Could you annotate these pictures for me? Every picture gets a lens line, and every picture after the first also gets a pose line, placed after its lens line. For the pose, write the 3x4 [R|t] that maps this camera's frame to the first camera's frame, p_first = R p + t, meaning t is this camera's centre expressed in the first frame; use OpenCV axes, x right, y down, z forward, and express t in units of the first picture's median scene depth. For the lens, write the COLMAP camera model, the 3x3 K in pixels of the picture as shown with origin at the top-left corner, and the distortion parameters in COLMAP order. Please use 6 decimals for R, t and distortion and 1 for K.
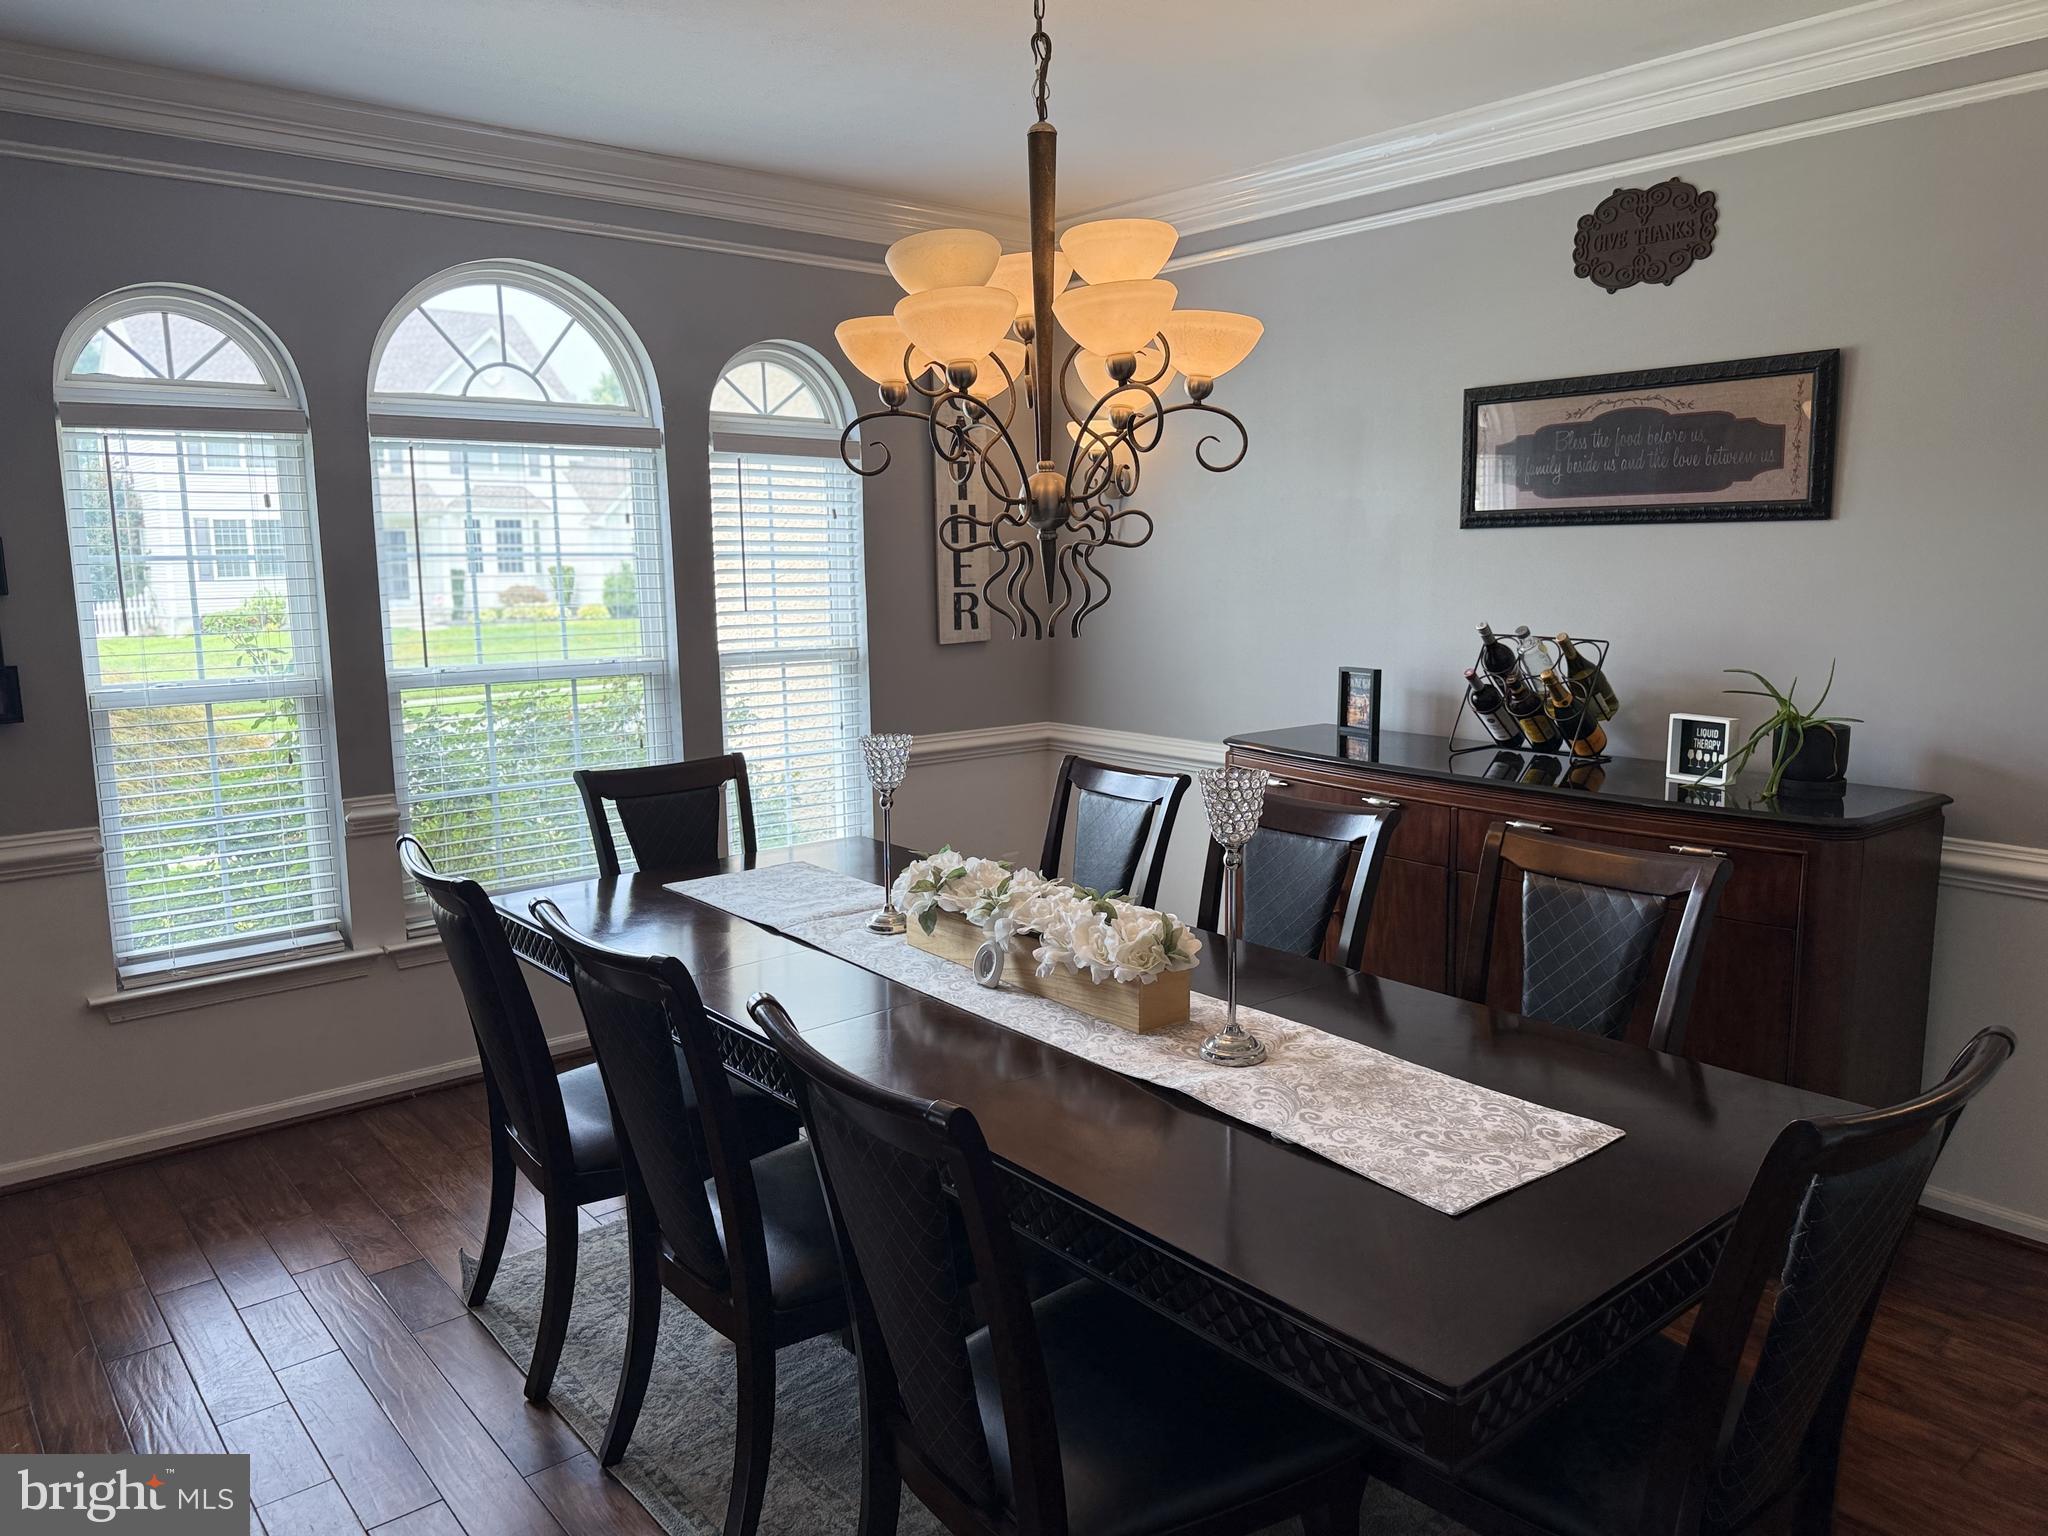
lens RADIAL K [[1449.6, 0, 1022.8], [0, 1449.6, 764.3], [0, 0, 1]] dist [0.034402, -0.015625]
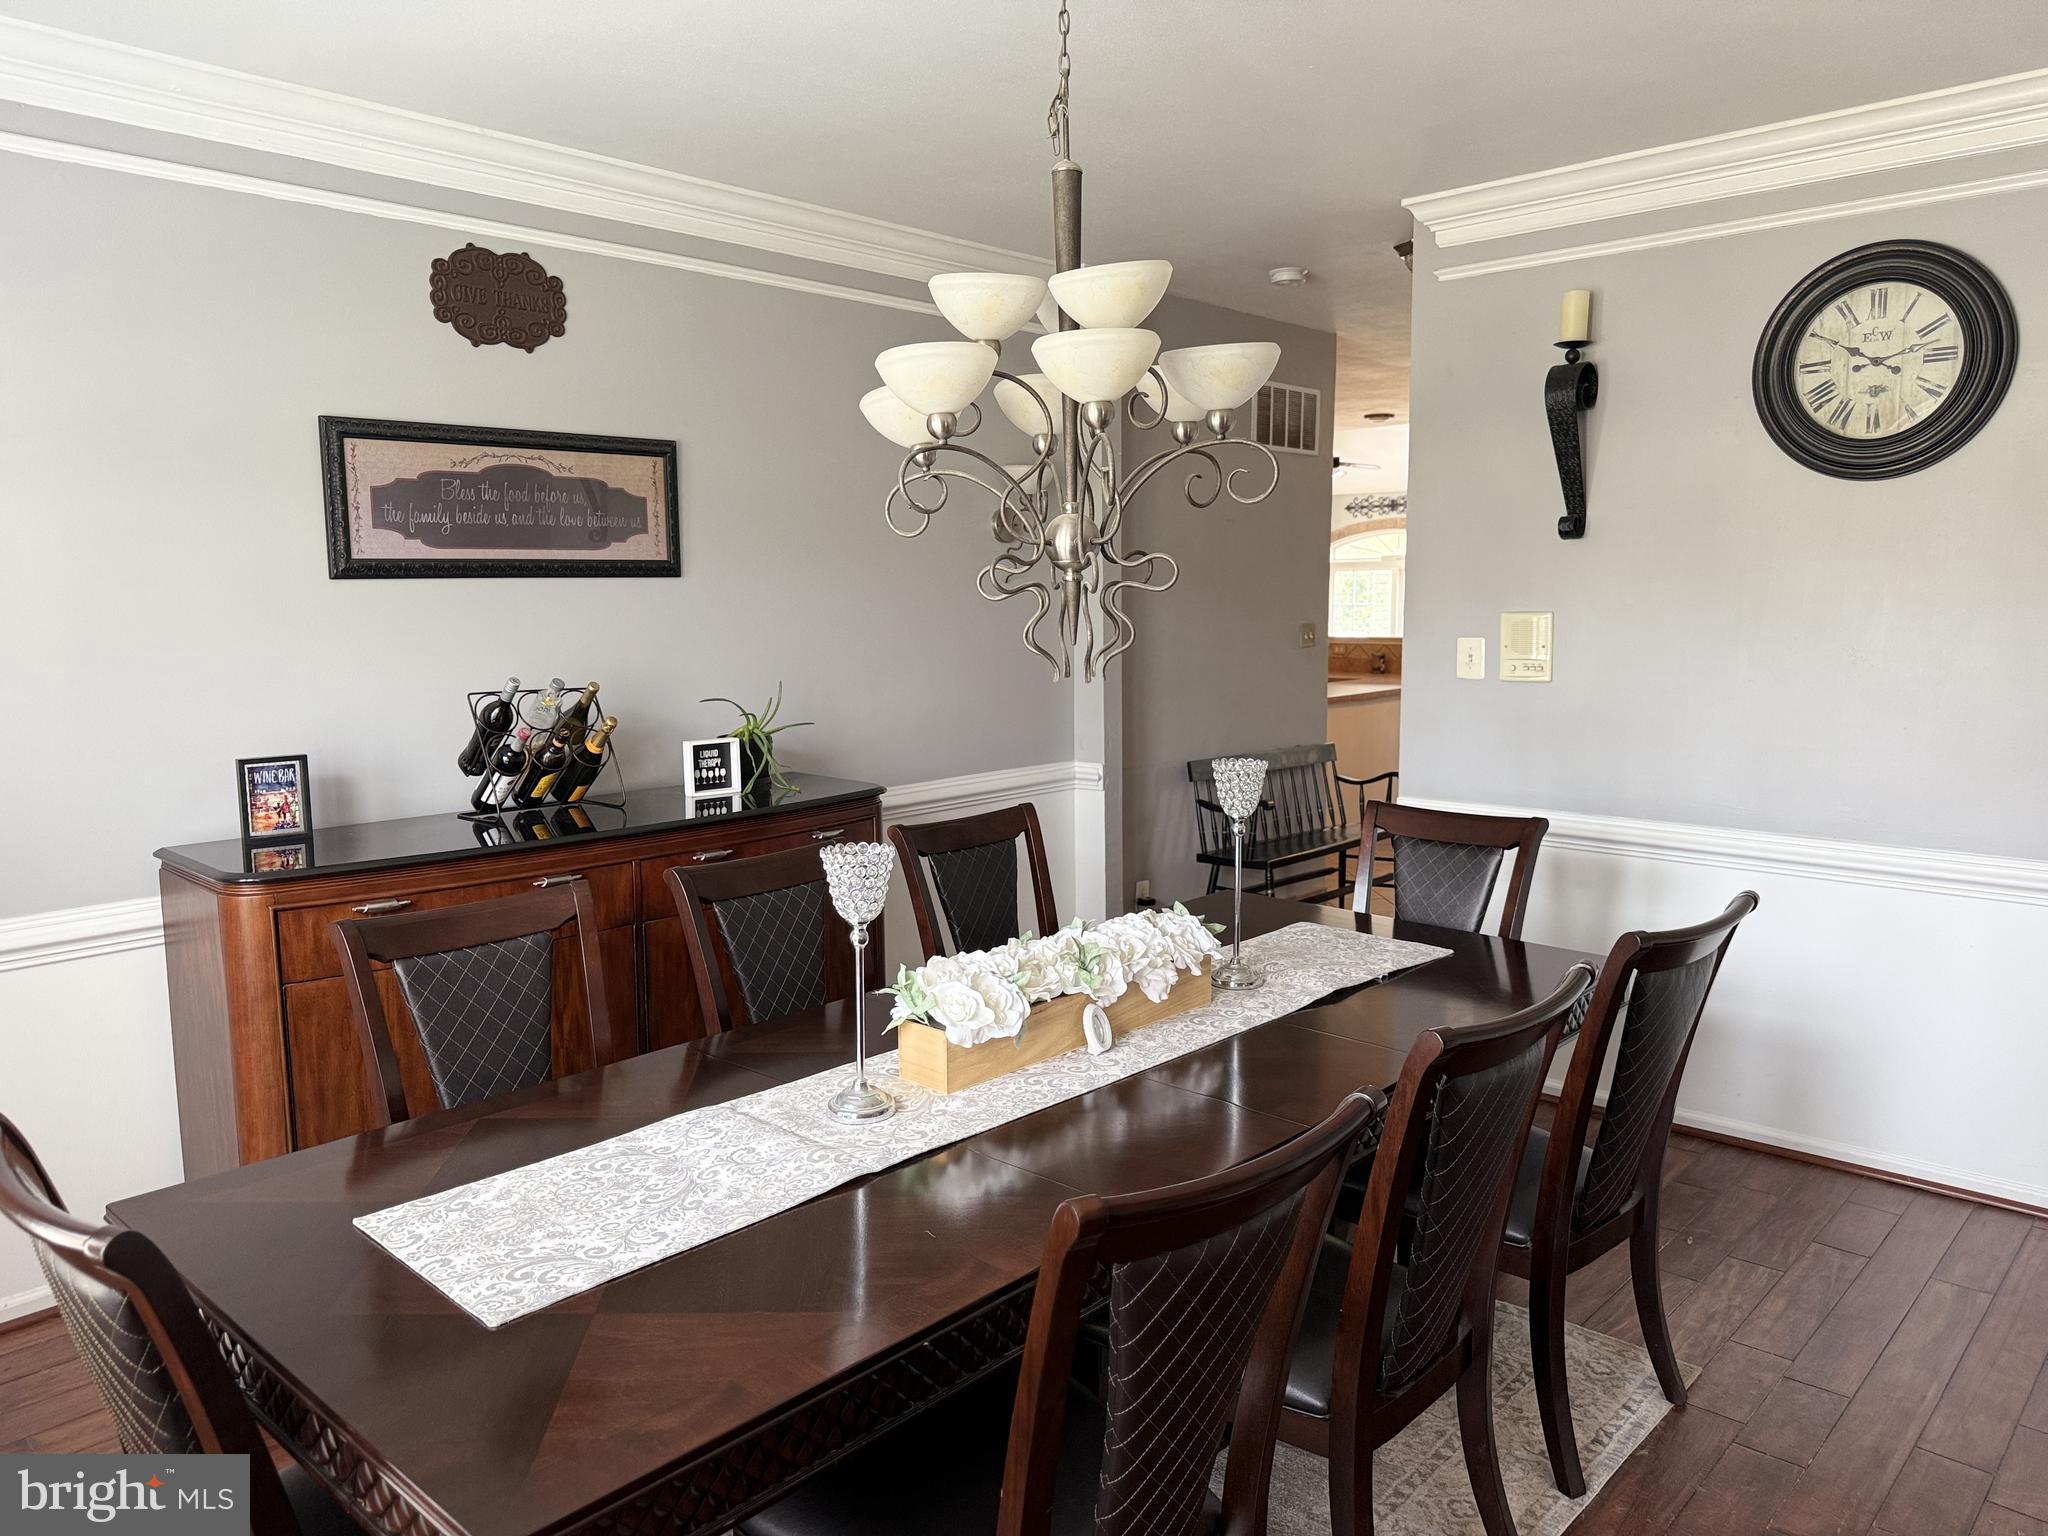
lens RADIAL K [[1449.6, 0, 1022.2], [0, 1449.6, 770.6], [0, 0, 1]] dist [0.034402, -0.015625]
pose [[-0.126650, -0.118164, 0.984884, -0.696430], [0.161943, 0.977096, 0.138054, -0.123892], [-0.978639, 0.176979, -0.104614, 0.837286]]
